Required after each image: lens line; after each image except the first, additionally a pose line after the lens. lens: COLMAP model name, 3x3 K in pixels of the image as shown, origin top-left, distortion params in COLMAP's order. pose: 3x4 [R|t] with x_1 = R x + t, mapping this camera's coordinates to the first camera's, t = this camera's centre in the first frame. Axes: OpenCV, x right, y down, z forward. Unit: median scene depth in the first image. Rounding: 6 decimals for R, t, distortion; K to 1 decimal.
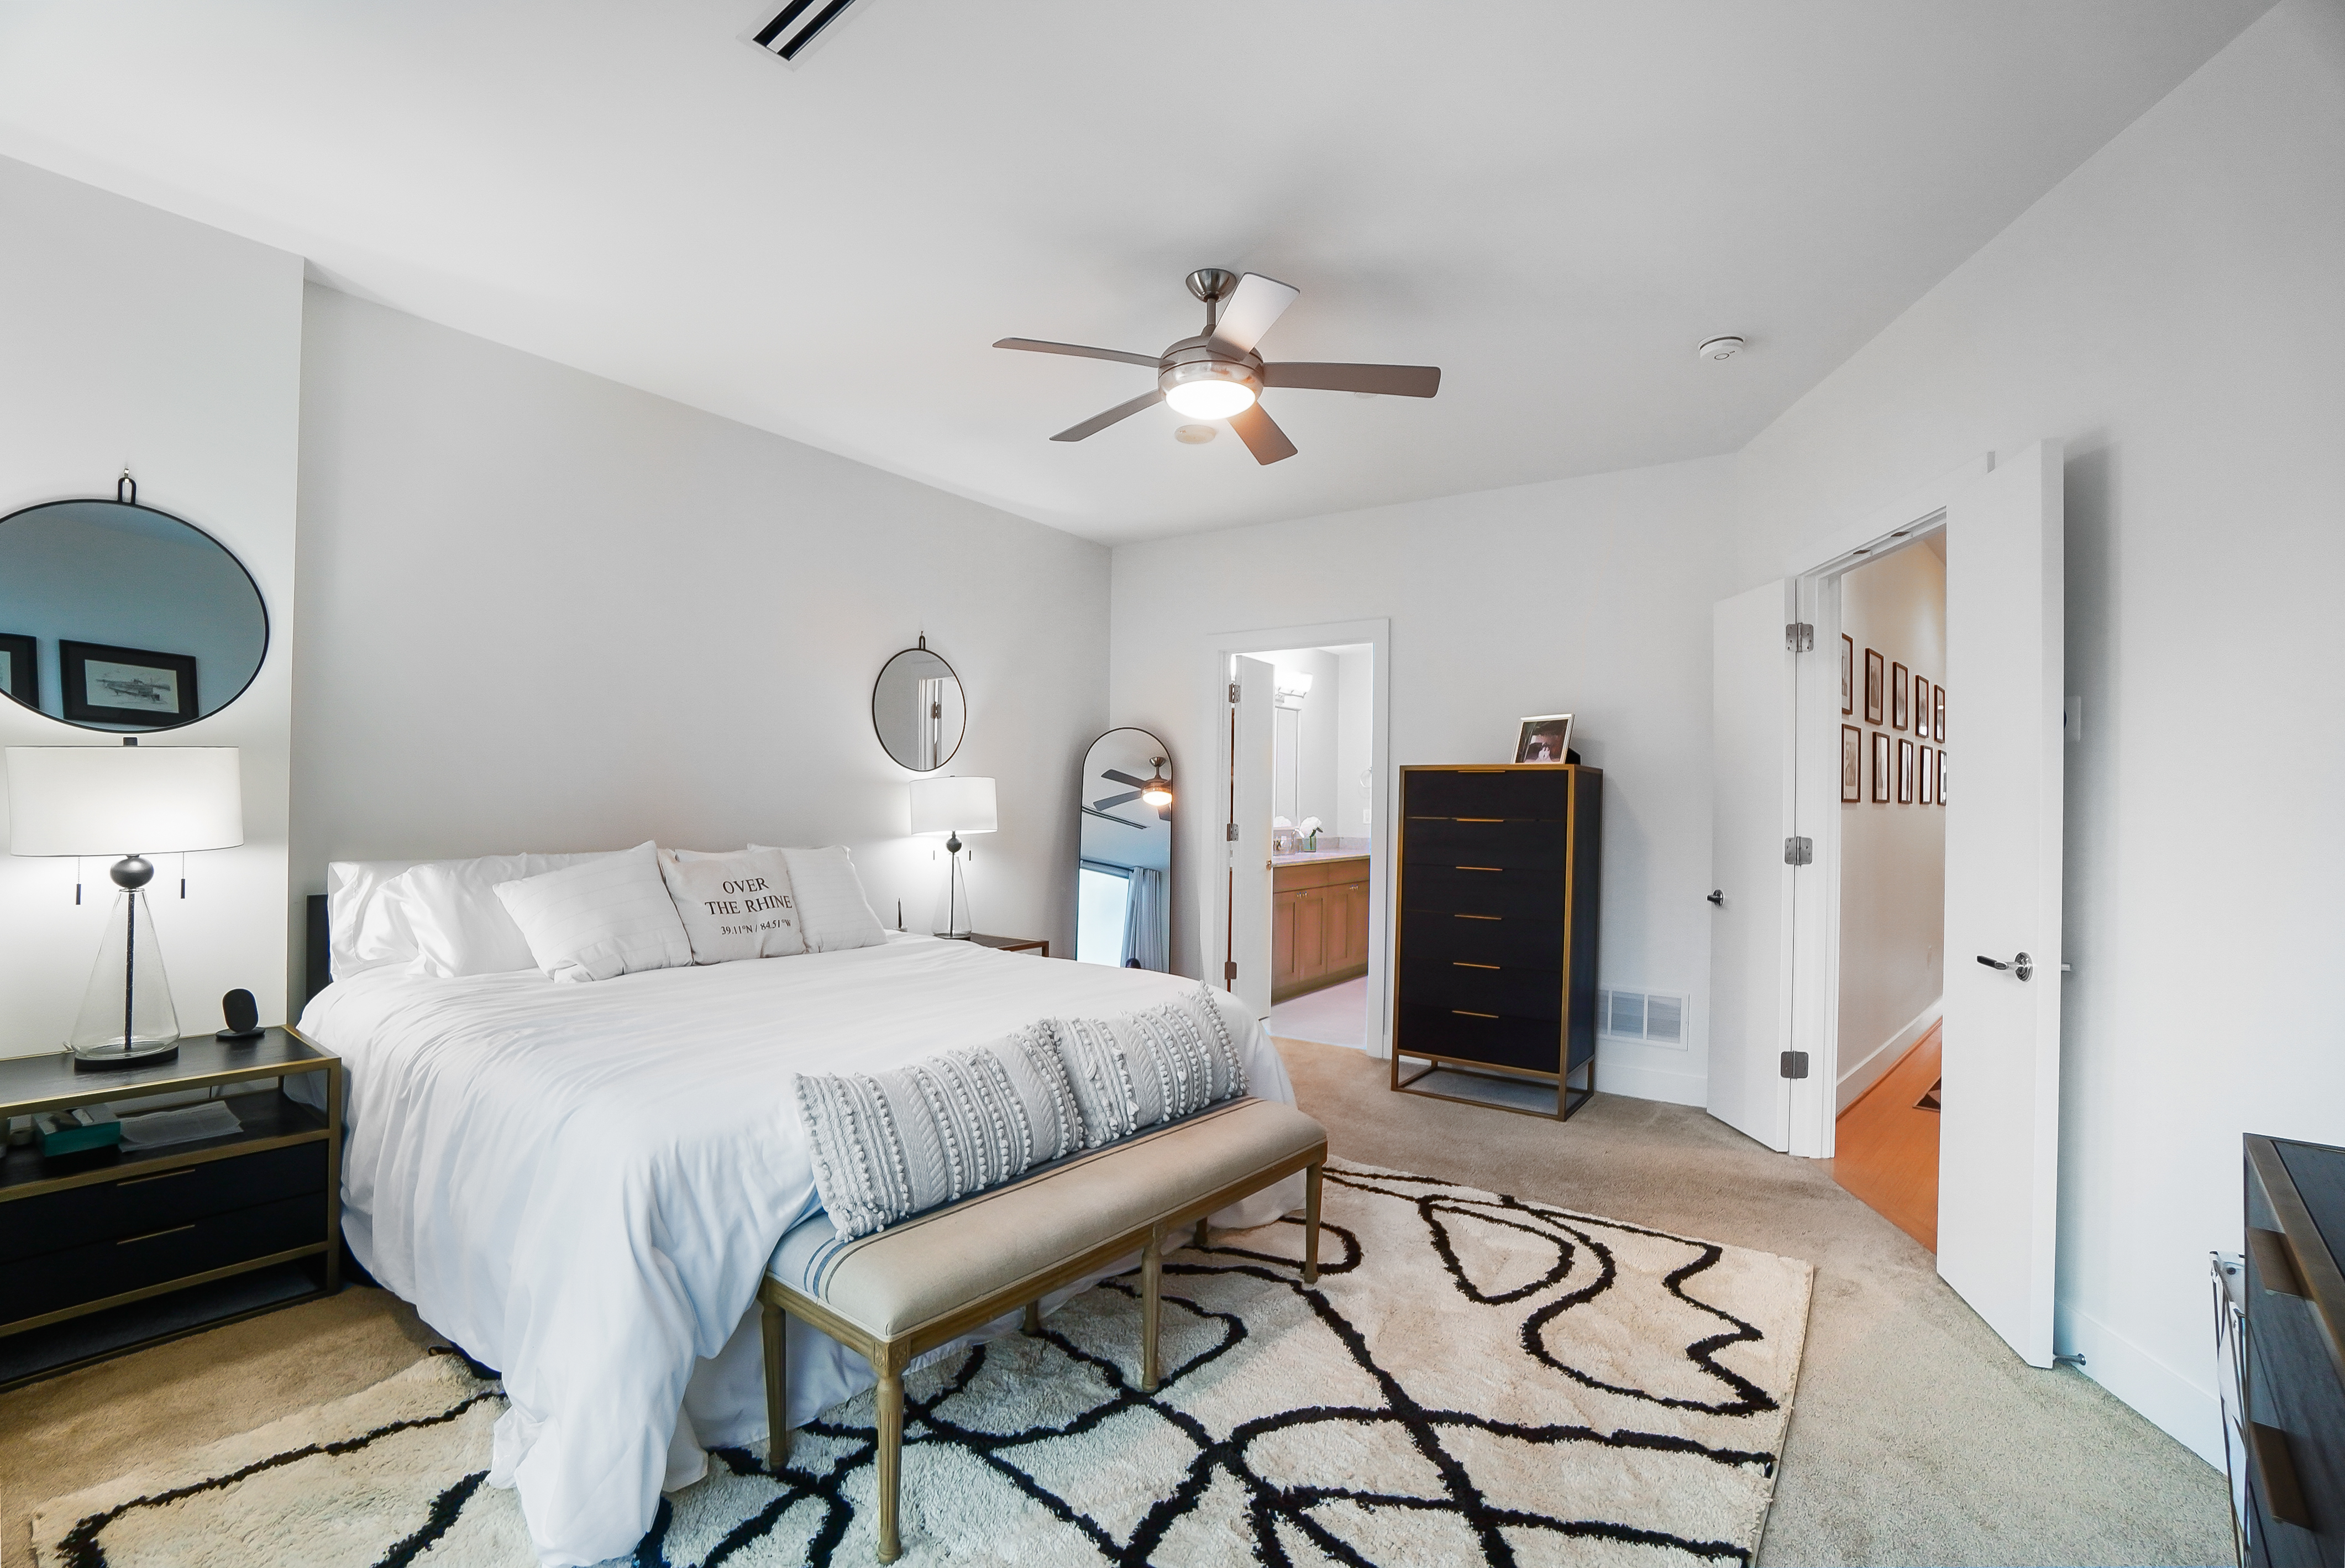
lens RADIAL K [[1036.0, 0, 1172.5], [0, 1036.0, 784.0], [0, 0, 1]] dist [-0.057460, 0.012379]
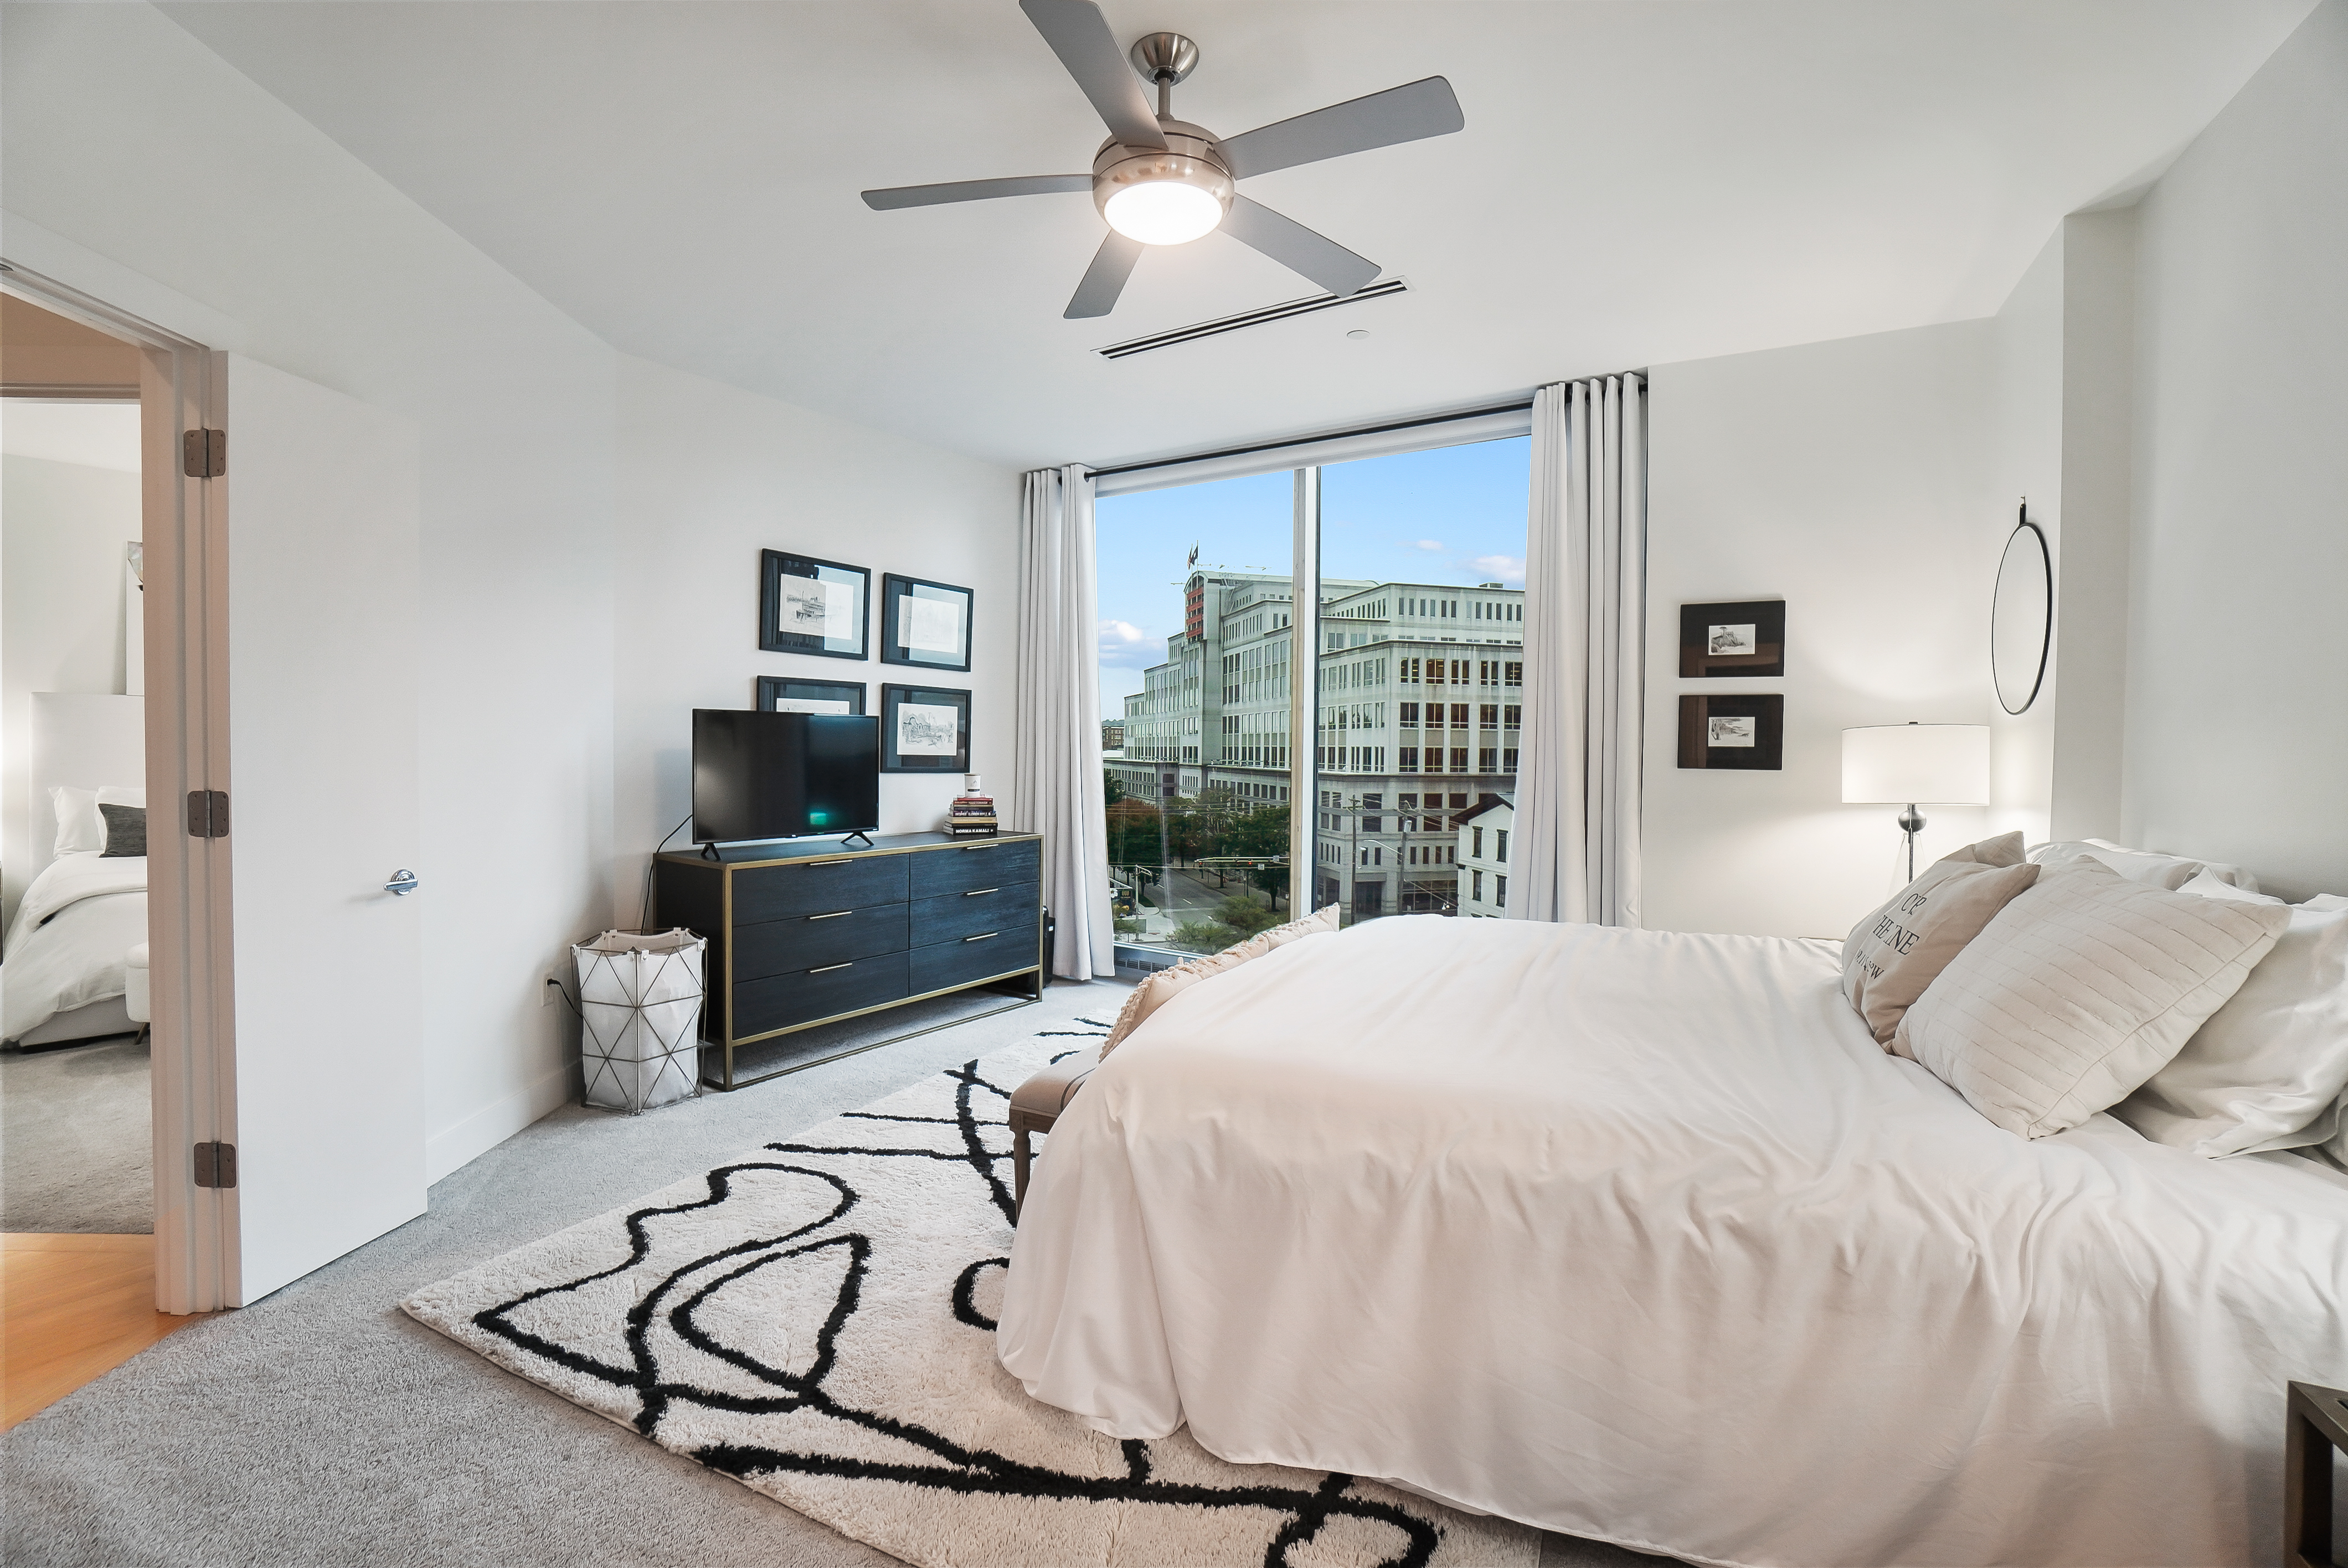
lens RADIAL K [[1024.9, 0, 1174.0], [0, 1024.9, 784.0], [0, 0, 1]] dist [-0.059602, 0.018624]
pose [[-0.987150, -0.019133, -0.158647, 0.146787], [-0.022983, 0.999483, 0.022466, 0.024471], [0.158135, 0.025824, -0.987080, 1.840860]]
